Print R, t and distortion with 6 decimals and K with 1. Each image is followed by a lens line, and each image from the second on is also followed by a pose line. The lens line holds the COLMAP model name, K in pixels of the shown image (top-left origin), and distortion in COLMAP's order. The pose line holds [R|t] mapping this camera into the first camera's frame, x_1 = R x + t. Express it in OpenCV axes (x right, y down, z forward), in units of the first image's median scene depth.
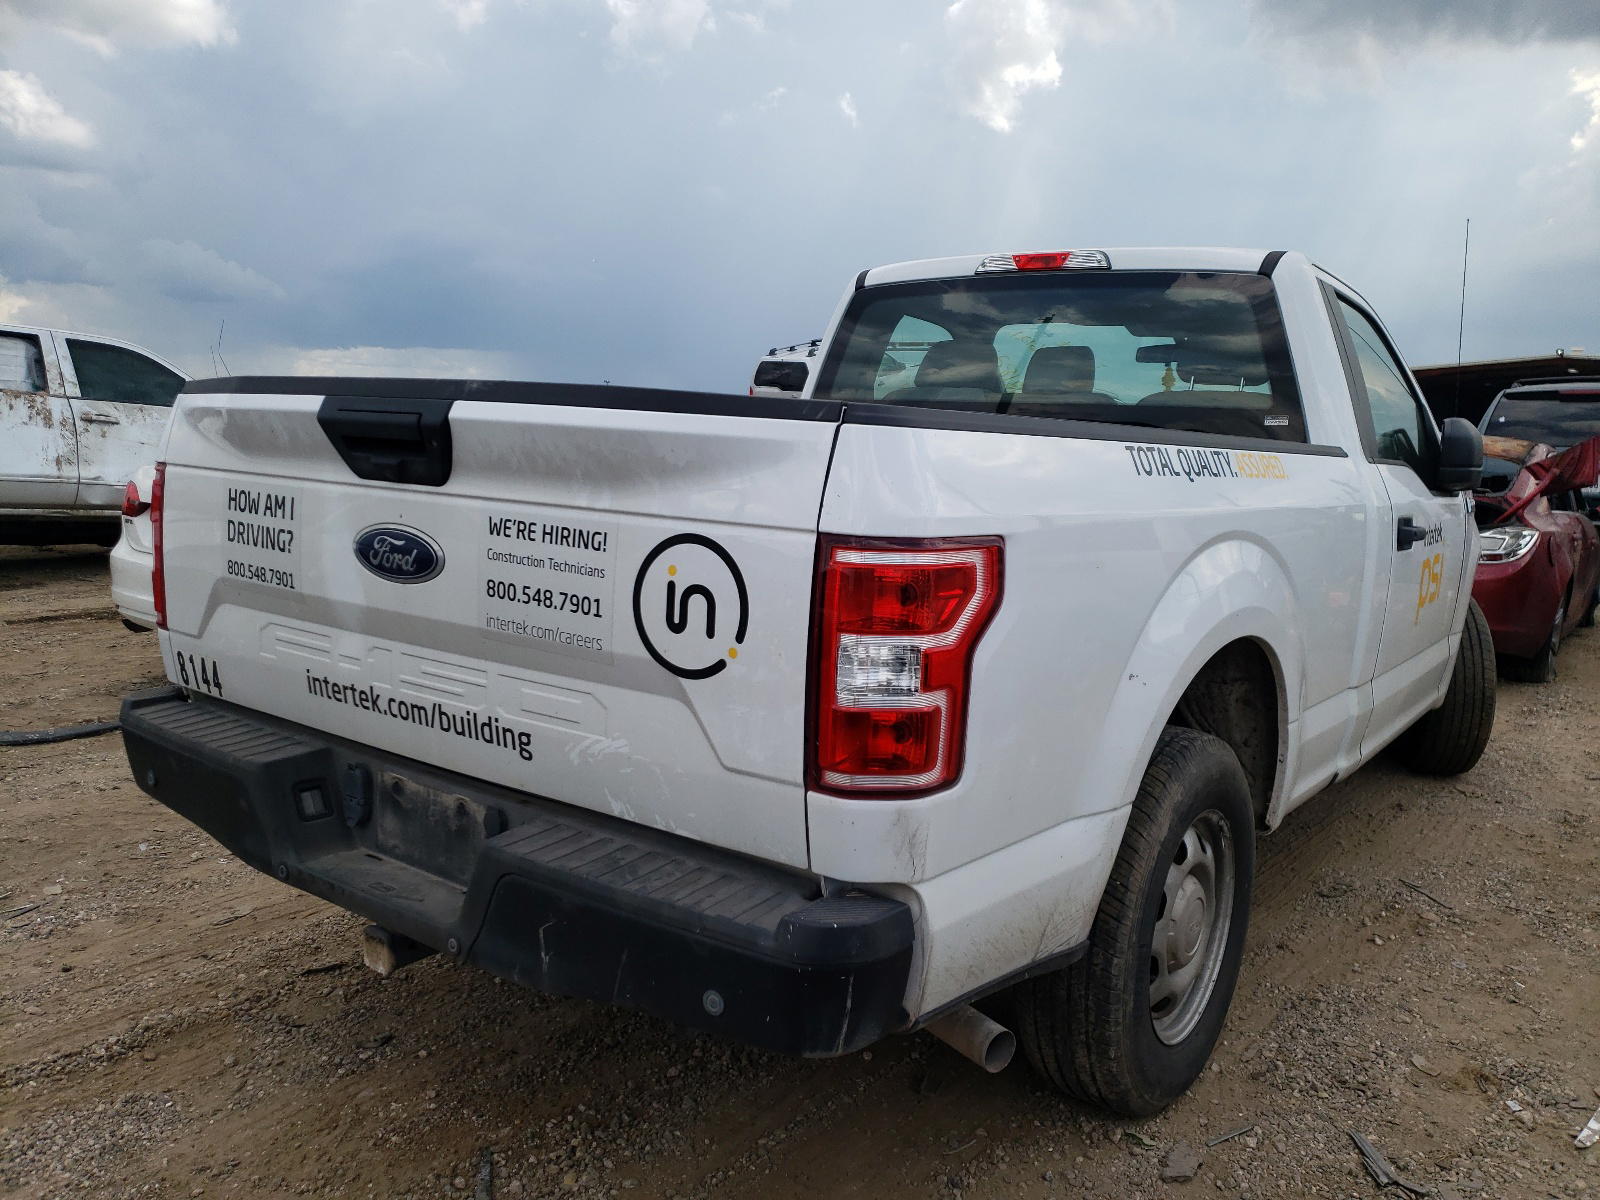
lens RADIAL K [[1166.5, 0, 800.0], [0, 1166.5, 600.0], [0, 0, 1]] dist [0.038735, -0.041376]
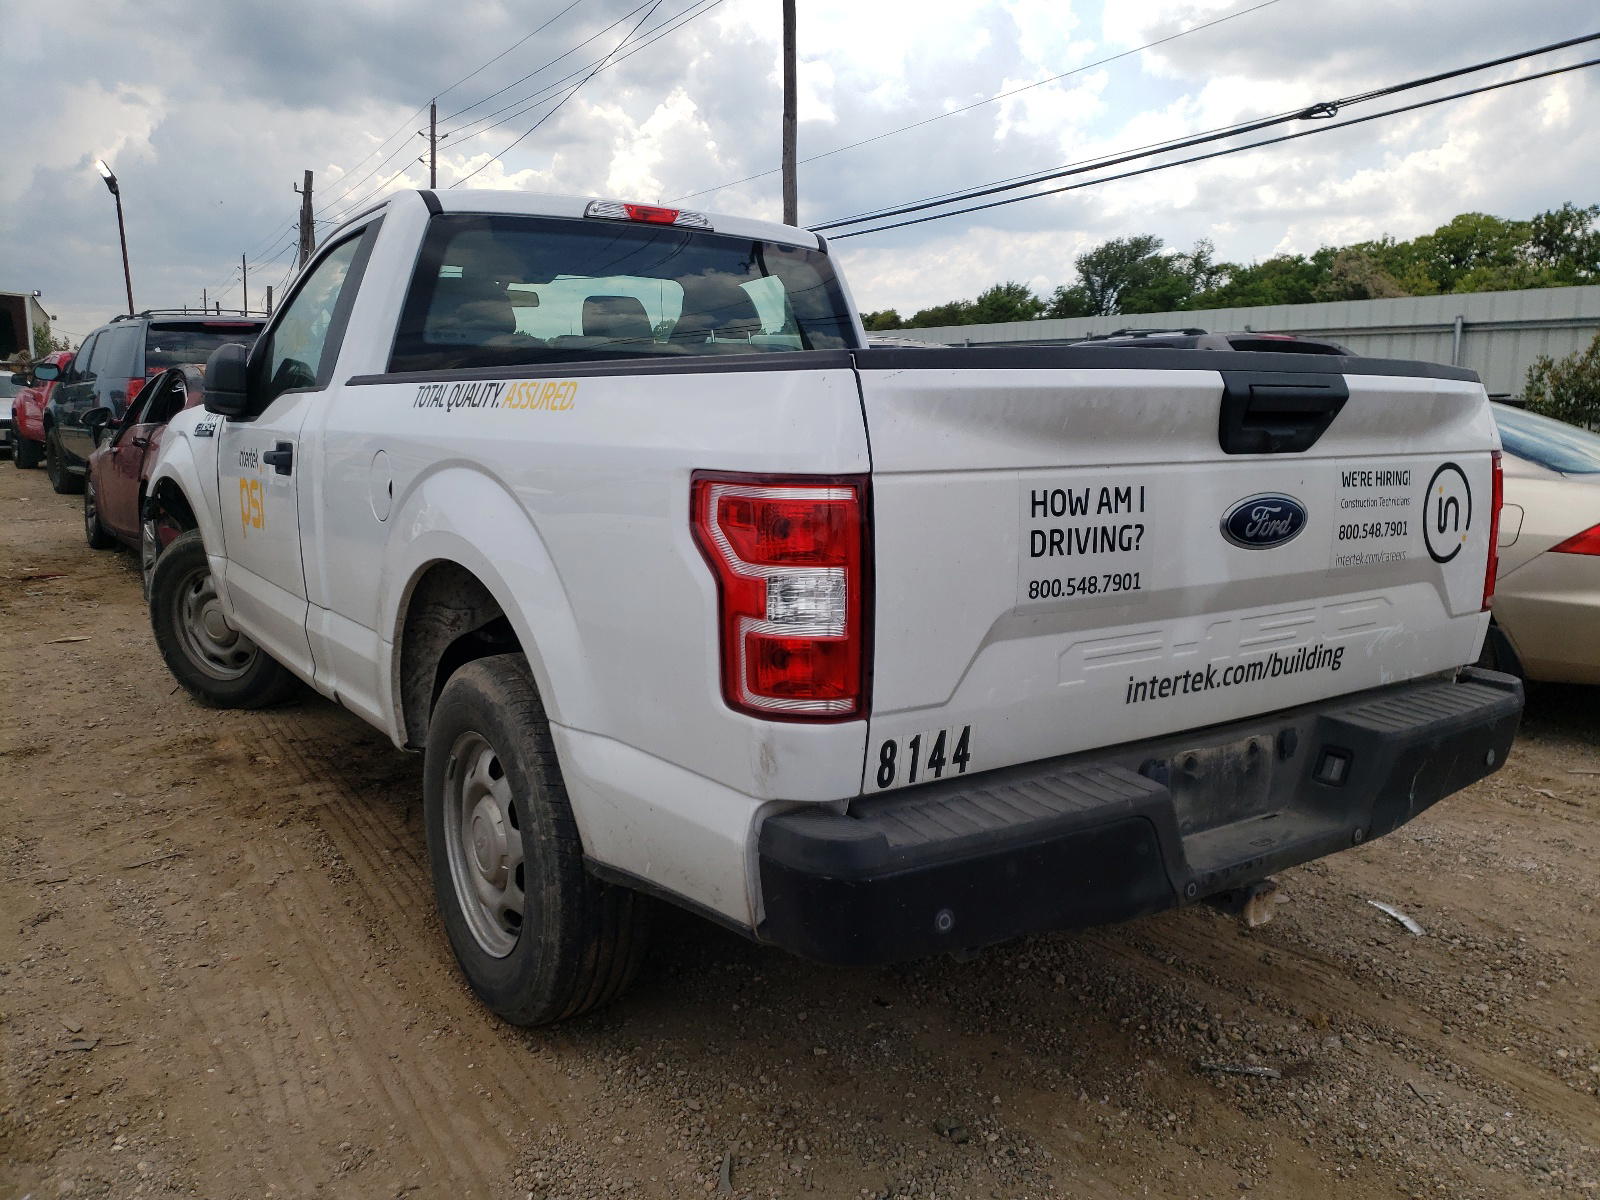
lens RADIAL K [[1240.8, 0, 737.4], [0, 1240.8, 596.8], [0, 0, 1]] dist [-0.000778, -0.000837]
pose [[0.384343, -0.188069, 0.903831, -1.512000], [0.145992, 0.979093, 0.141648, -0.195883], [-0.911574, 0.077510, 0.403764, 0.972892]]
